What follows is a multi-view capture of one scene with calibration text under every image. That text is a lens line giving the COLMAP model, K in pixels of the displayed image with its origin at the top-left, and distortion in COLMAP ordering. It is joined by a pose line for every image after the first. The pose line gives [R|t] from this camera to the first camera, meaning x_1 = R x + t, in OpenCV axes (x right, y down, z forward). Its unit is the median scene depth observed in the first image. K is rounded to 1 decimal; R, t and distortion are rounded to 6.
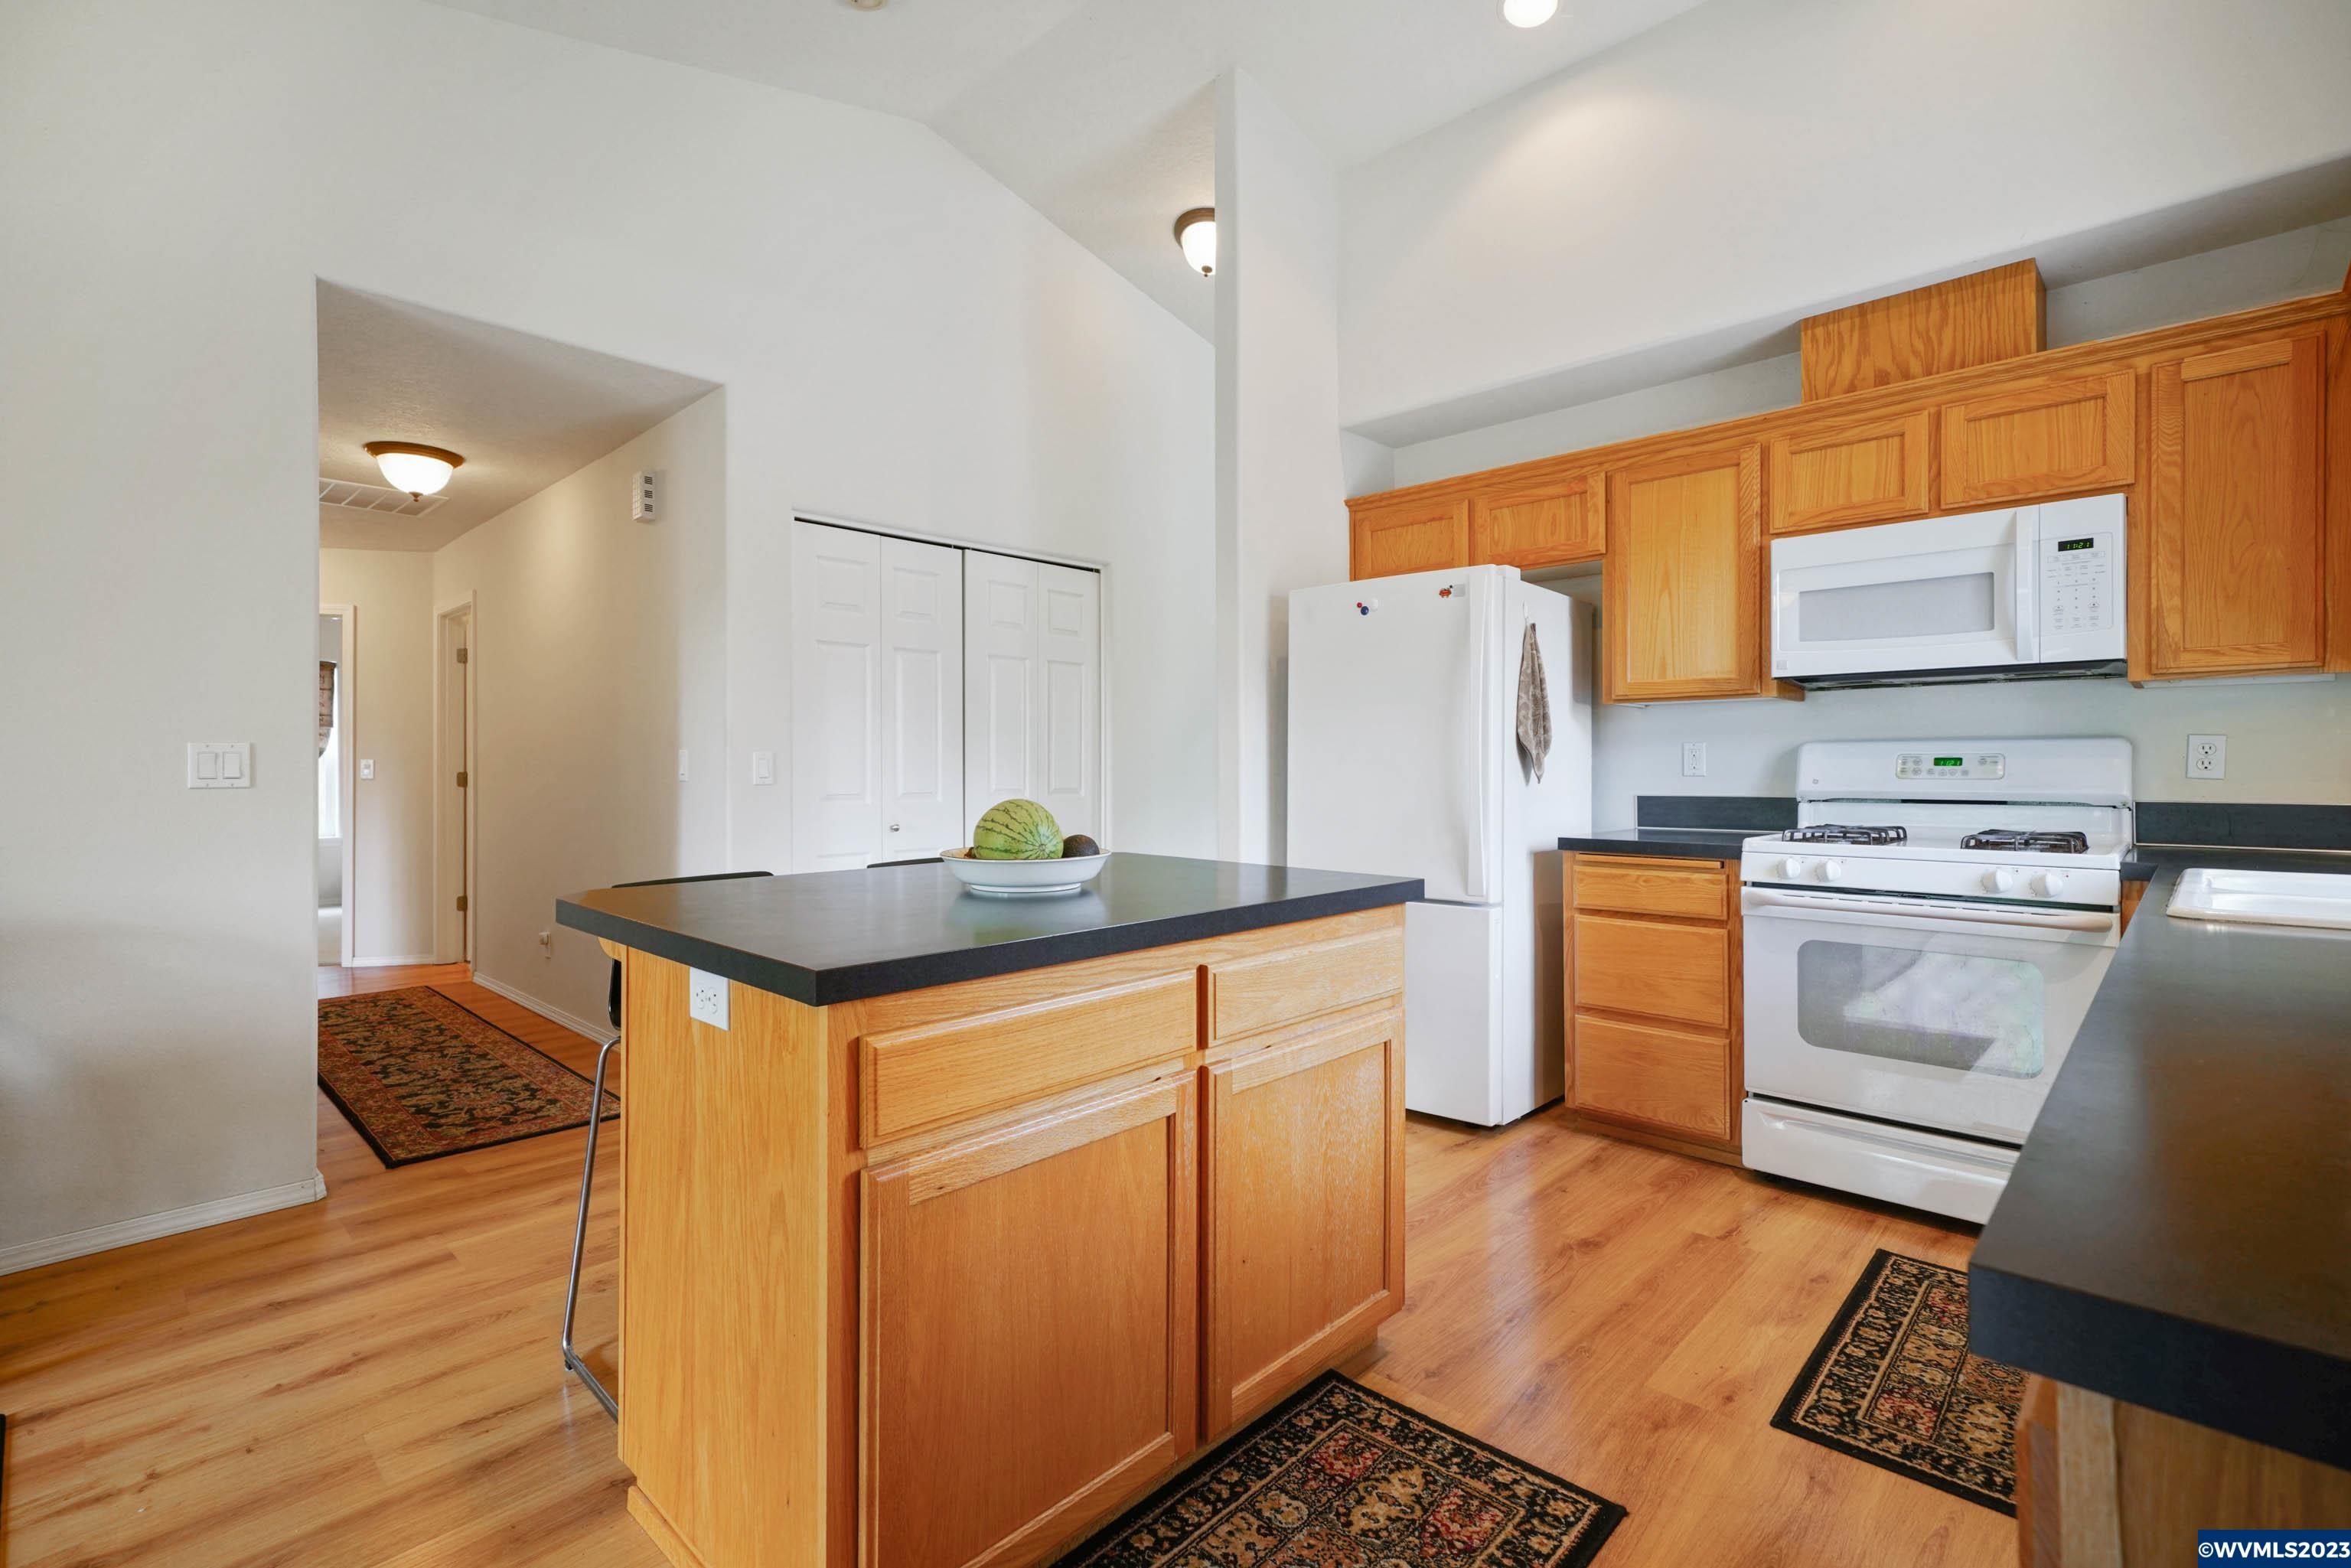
lens RADIAL K [[1070.6, 0, 1172.1], [0, 1070.6, 761.0], [0, 0, 1]] dist [0.009202, 0.000413]
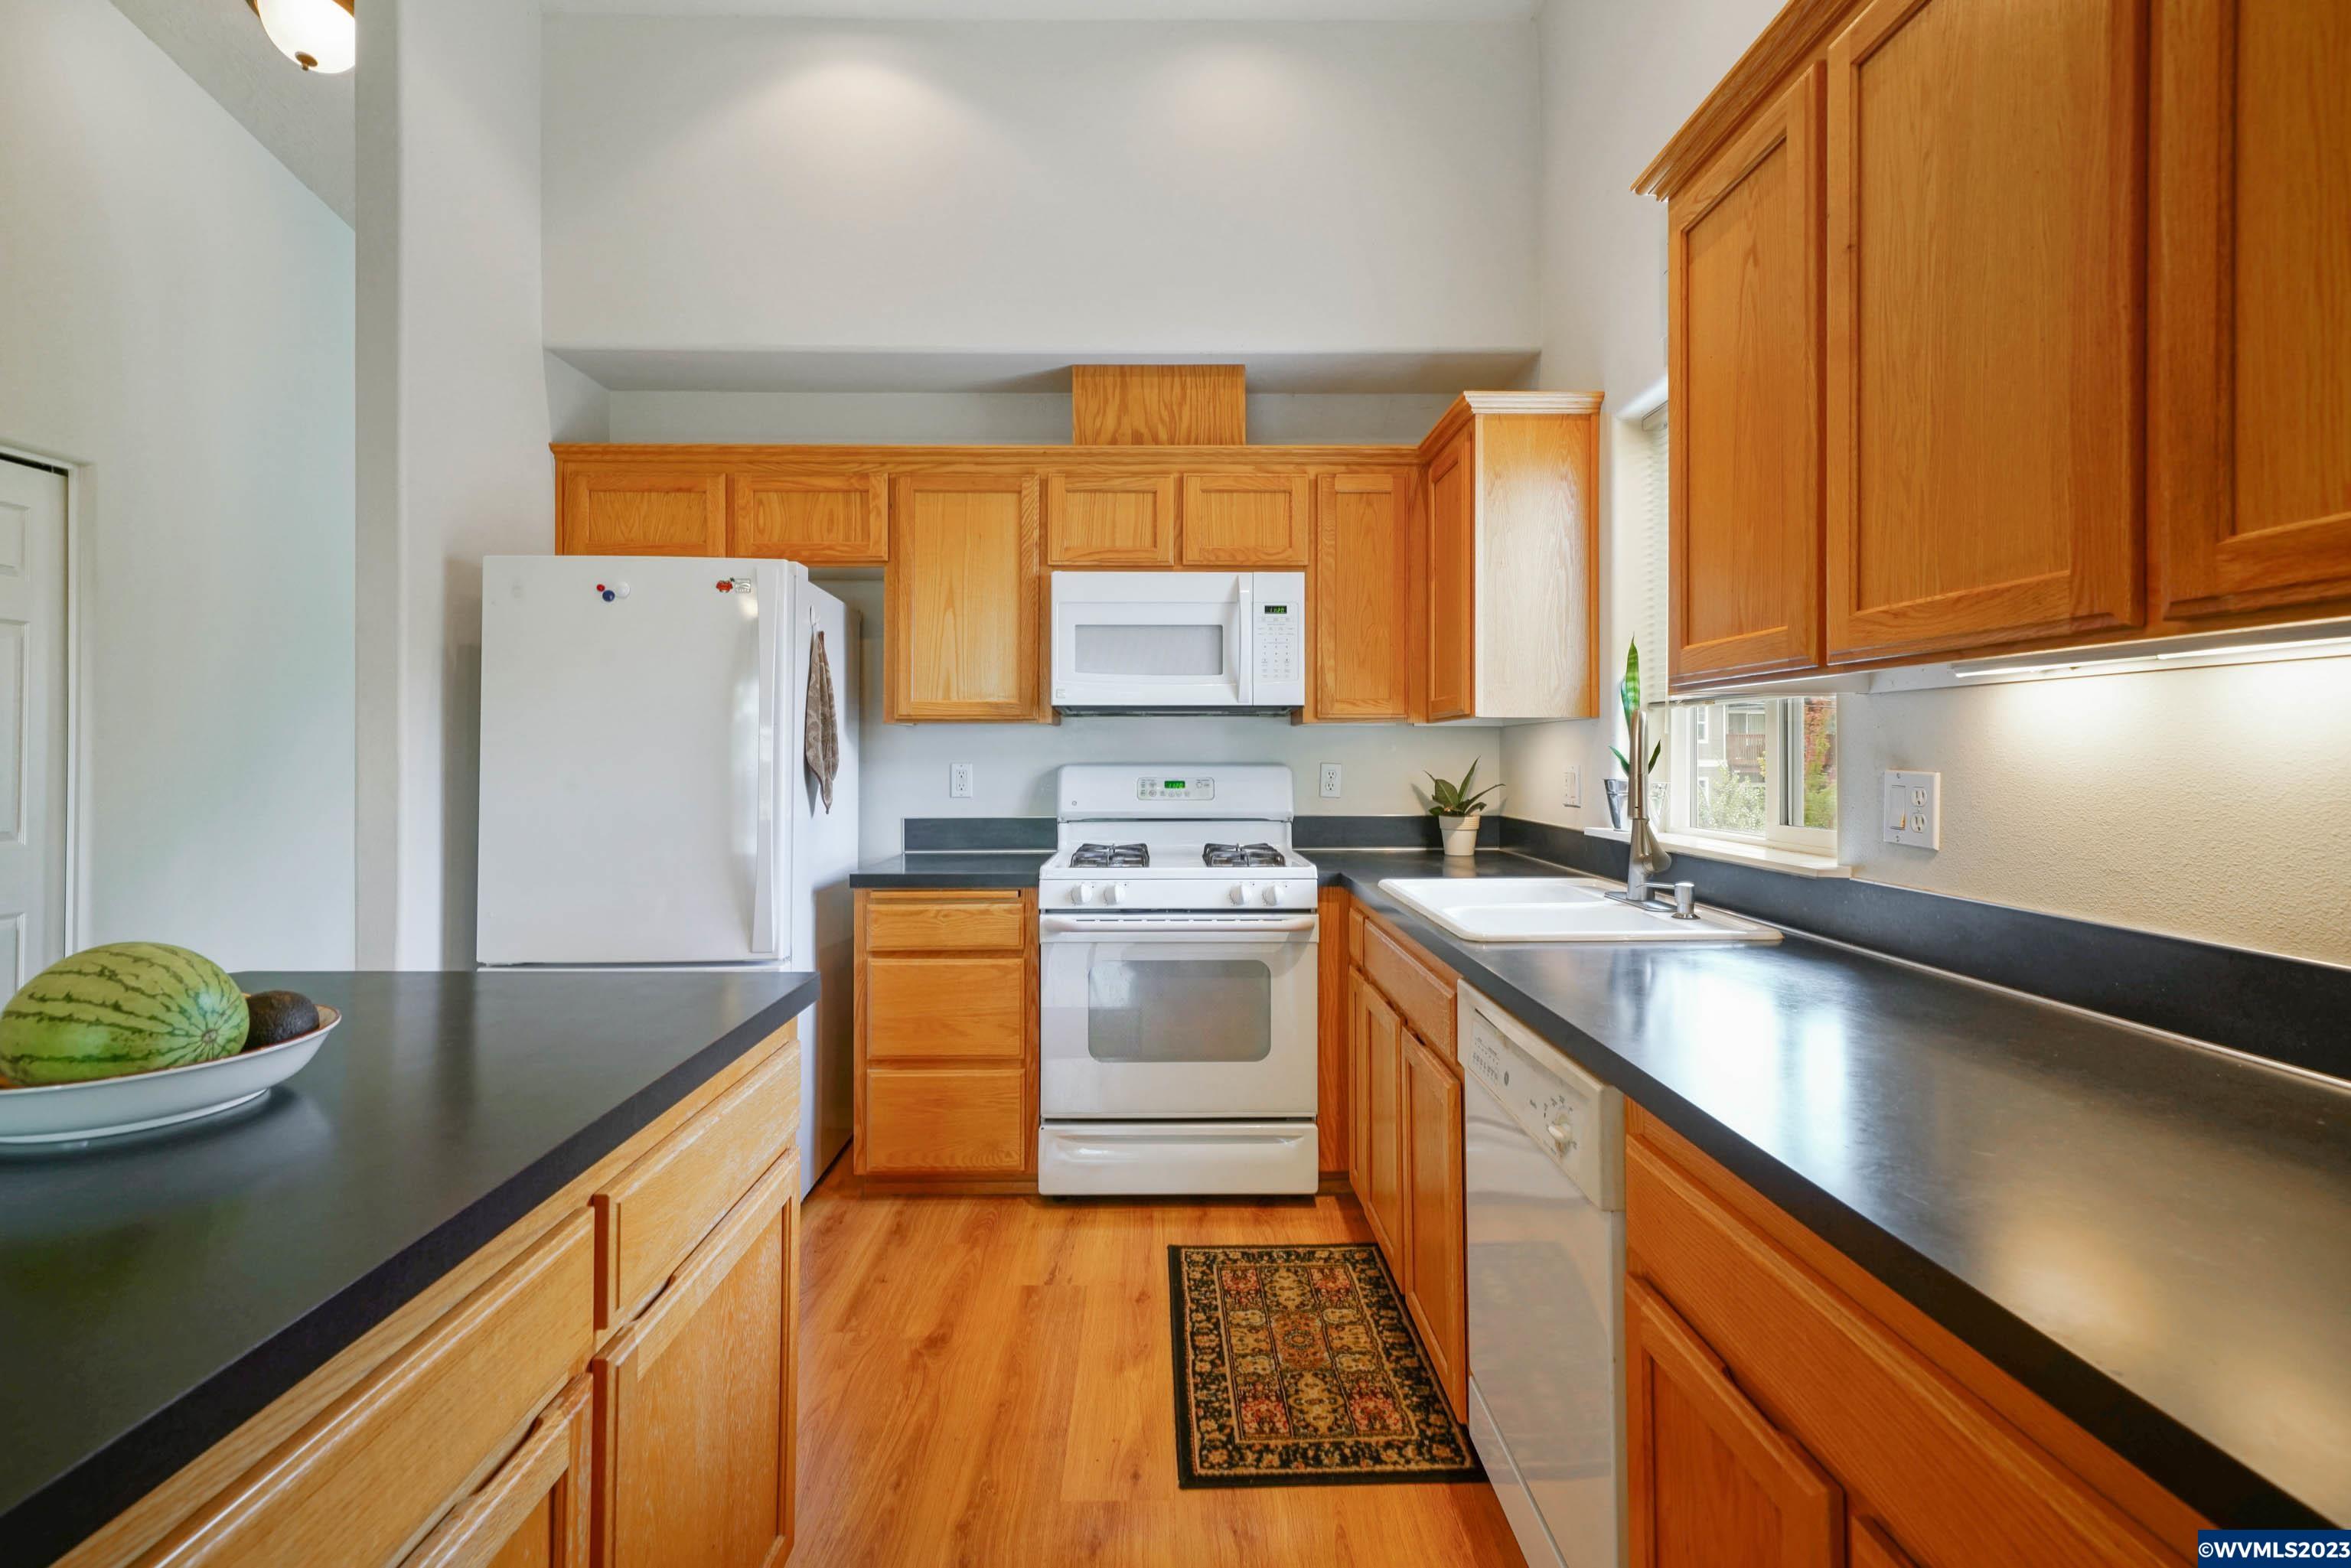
lens RADIAL K [[1097.9, 0, 1175.2], [0, 1097.9, 744.1], [0, 0, 1]] dist [0.010408, 0.000206]
pose [[0.712792, 0.008346, 0.701326, -0.098433], [-0.004950, 0.999964, -0.006869, -0.035113], [-0.701358, 0.001425, 0.712808, 0.173765]]
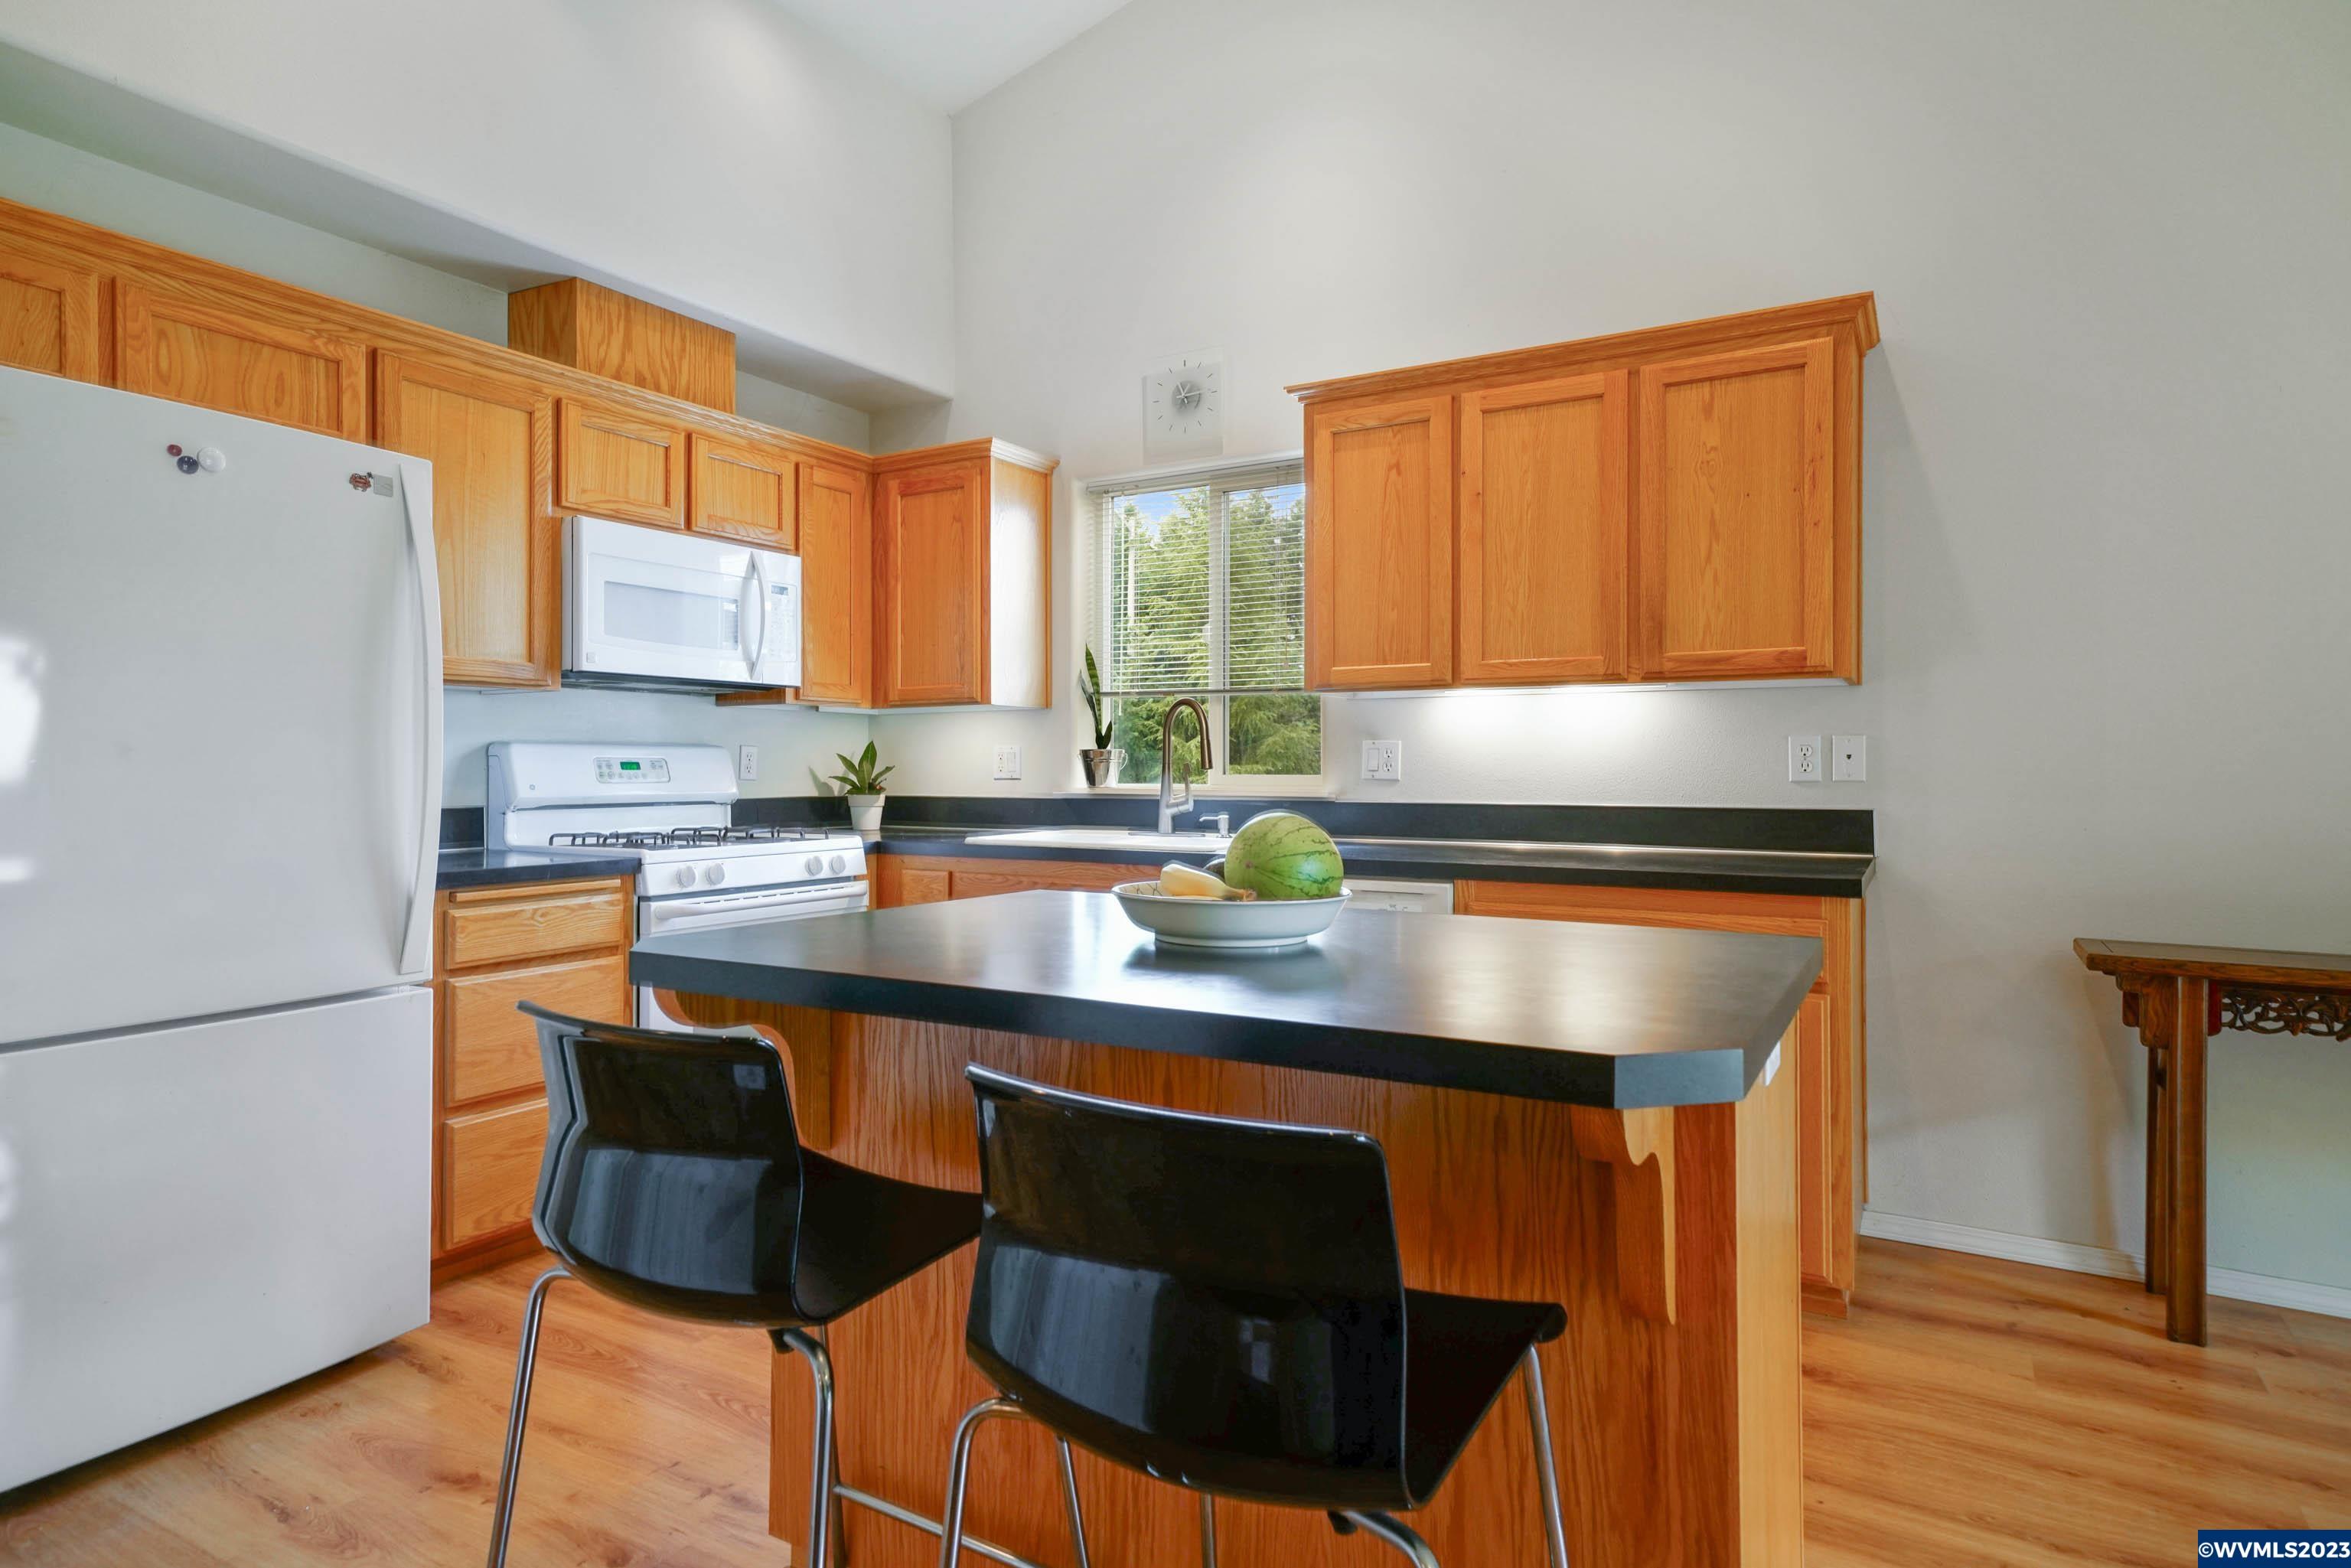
lens RADIAL K [[1276.5, 0, 1178.8], [0, 1276.5, 768.2], [0, 0, 1]] dist [0.002696, 0.000112]
pose [[-0.232935, 0.002904, 0.972488, -0.607807], [-0.003699, 0.999986, -0.003872, 0.005807], [-0.972485, -0.004499, -0.232920, 0.794481]]
